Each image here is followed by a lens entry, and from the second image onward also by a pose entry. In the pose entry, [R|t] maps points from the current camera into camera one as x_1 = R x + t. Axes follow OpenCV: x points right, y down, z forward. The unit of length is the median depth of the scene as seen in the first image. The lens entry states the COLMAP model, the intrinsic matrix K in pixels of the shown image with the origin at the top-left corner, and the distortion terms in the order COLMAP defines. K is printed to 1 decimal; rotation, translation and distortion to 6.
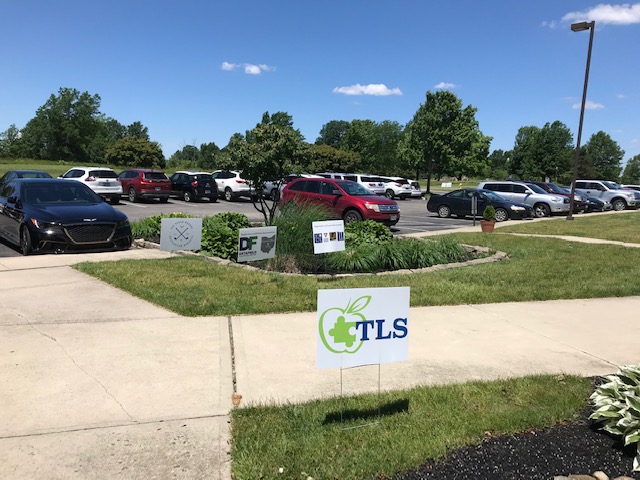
lens RADIAL K [[507.0, 0, 320.4], [0, 507.0, 238.2], [0, 0, 1]] dist [0.040631, -0.047622]
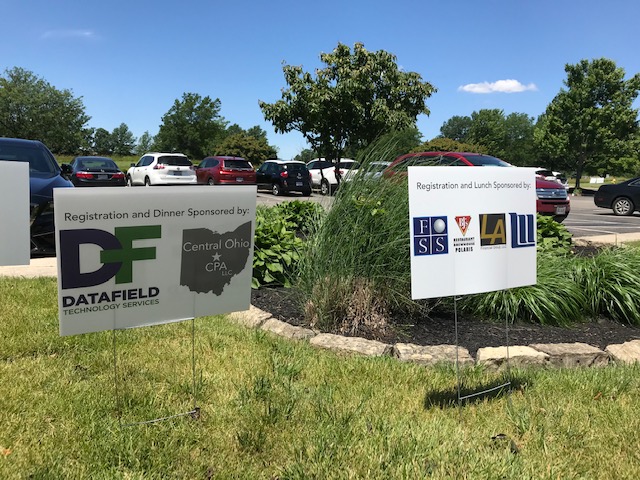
lens RADIAL K [[507.0, 0, 331.7], [0, 507.0, 237.9], [0, 0, 1]] dist [0.040631, -0.047622]
pose [[0.978847, 0.016268, -0.203947, -0.000181], [-0.017882, 0.999822, -0.006076, 0.000669], [0.203811, 0.009594, 0.978963, 0.202584]]
